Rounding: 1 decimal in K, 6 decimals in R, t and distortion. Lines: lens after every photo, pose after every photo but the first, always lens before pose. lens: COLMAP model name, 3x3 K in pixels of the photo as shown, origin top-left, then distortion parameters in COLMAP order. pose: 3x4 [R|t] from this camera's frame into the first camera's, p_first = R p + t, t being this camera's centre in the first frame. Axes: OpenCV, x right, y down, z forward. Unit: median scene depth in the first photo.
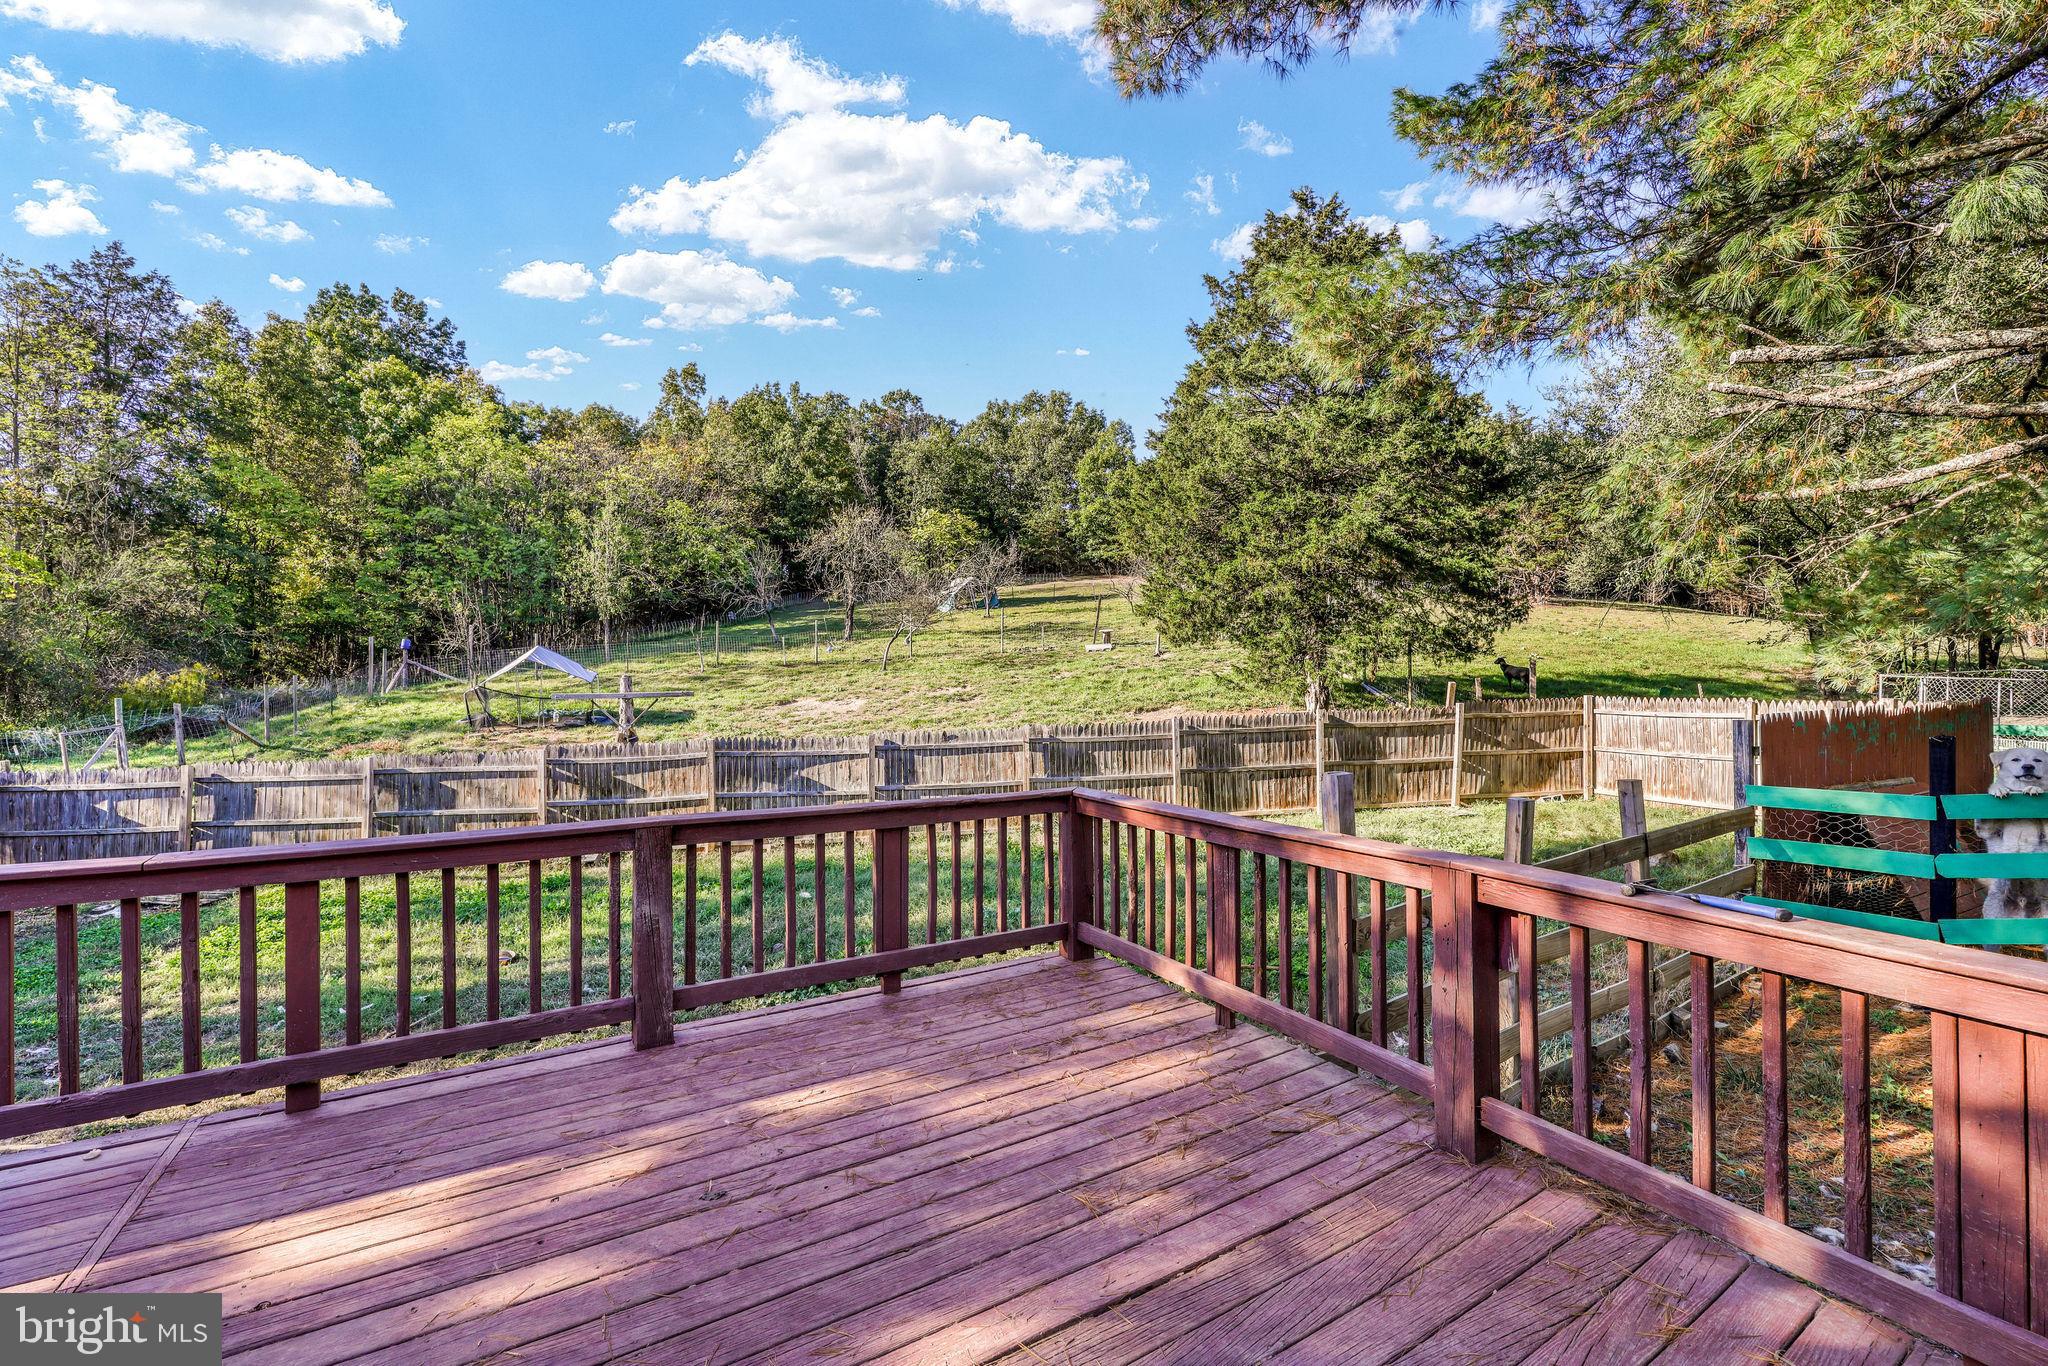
lens RADIAL K [[845.2, 0, 1027.7], [0, 845.2, 694.3], [0, 0, 1]] dist [0.000540, 0.000368]
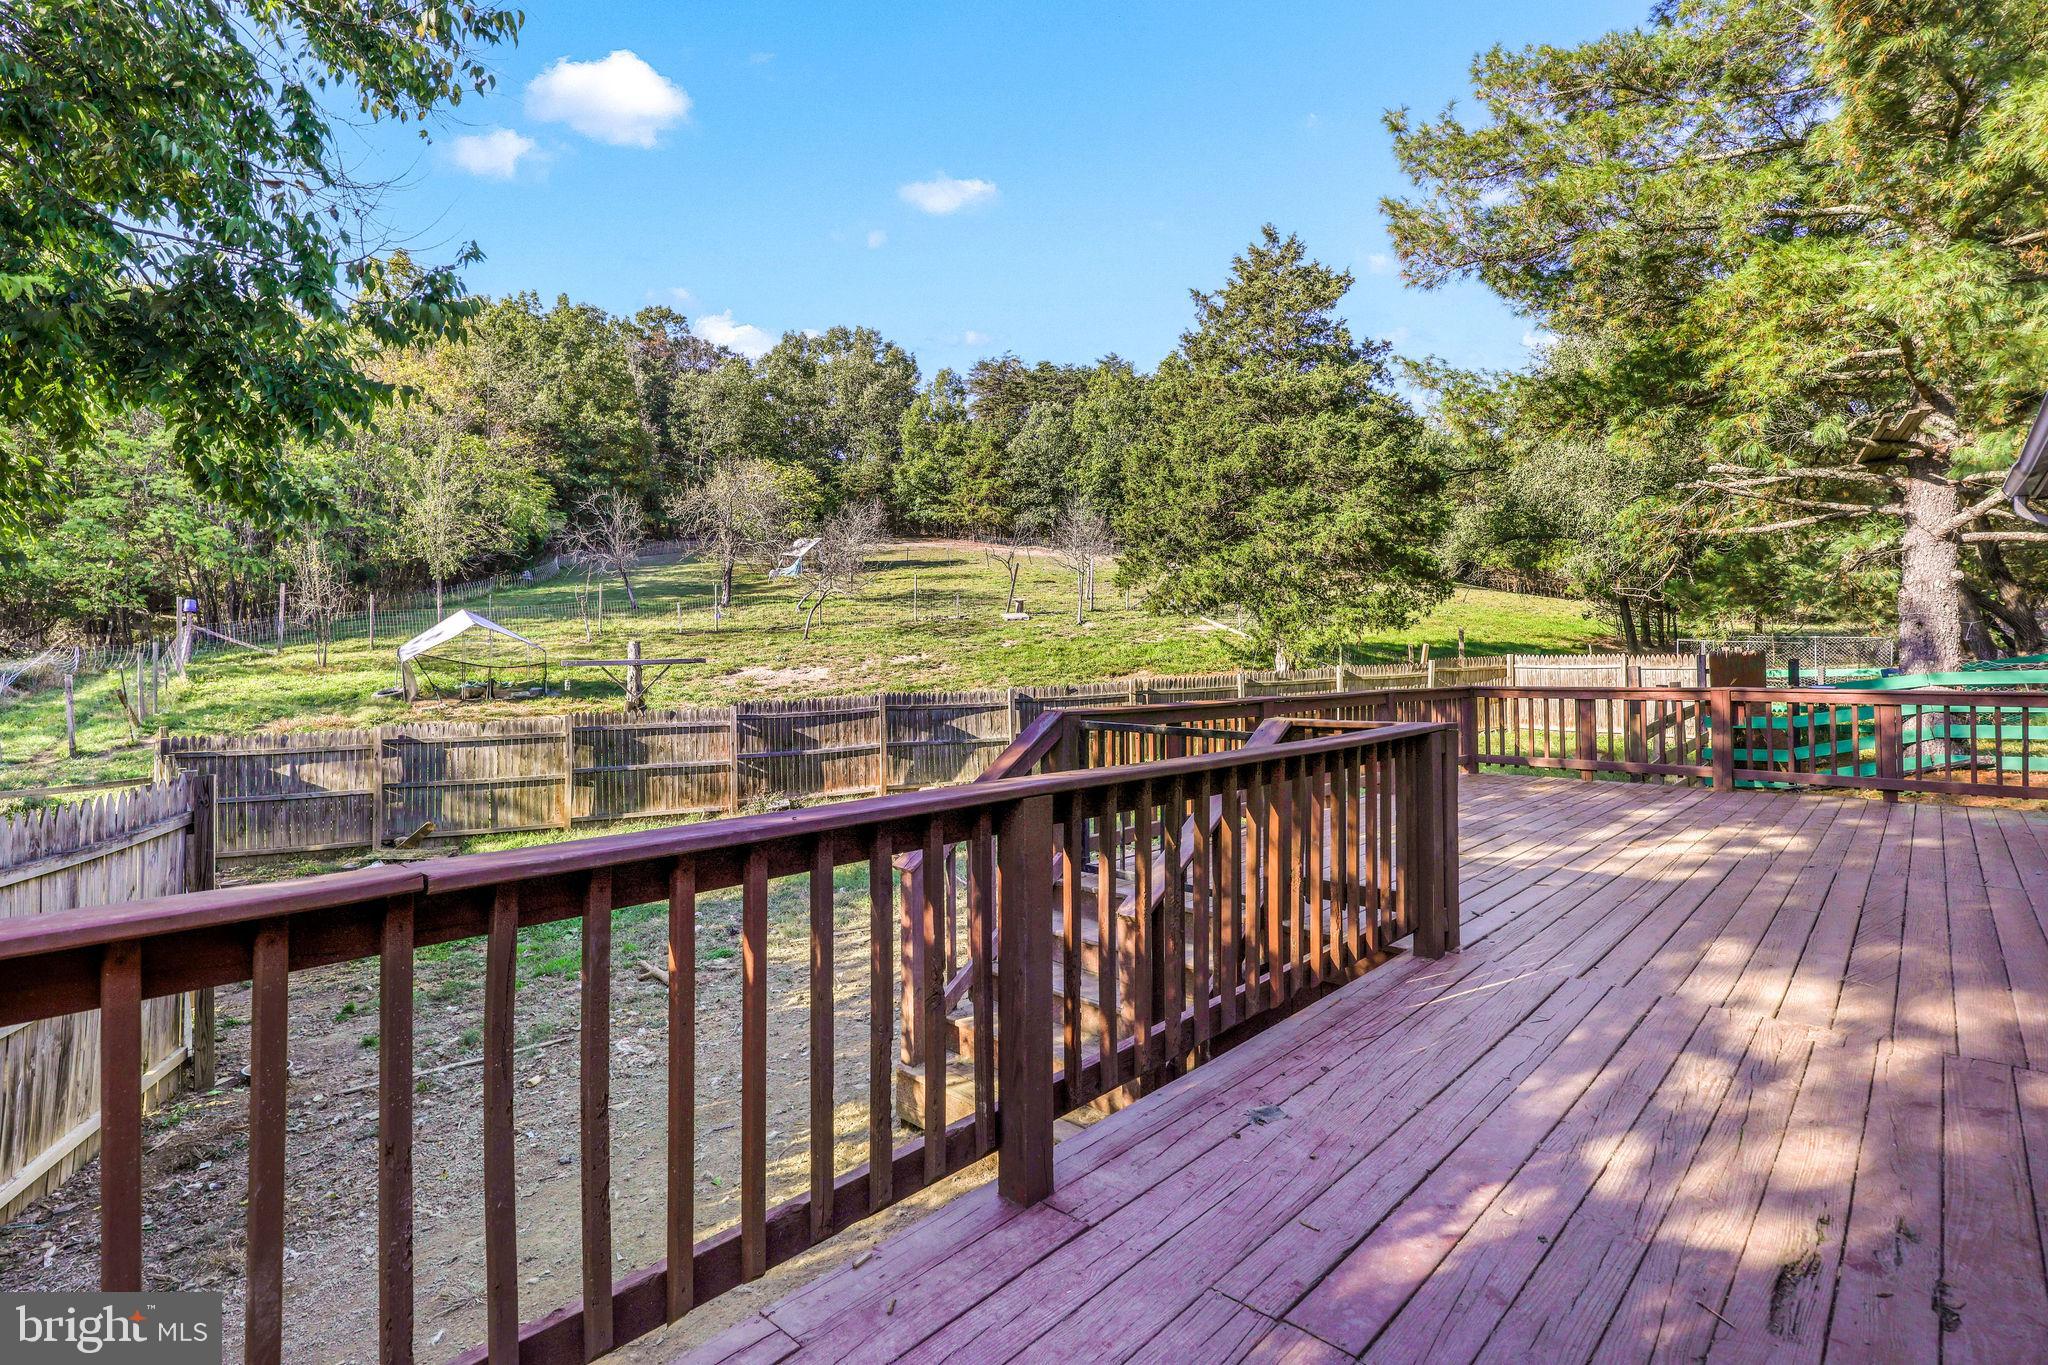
lens RADIAL K [[1009.2, 0, 1023.4], [0, 1009.2, 660.4], [0, 0, 1]] dist [0.005966, 0.000124]
pose [[0.959818, -0.005307, 0.280572, -0.335726], [0.008964, 0.999891, -0.011750, 0.014893], [-0.280479, 0.013792, 0.959761, -0.200447]]
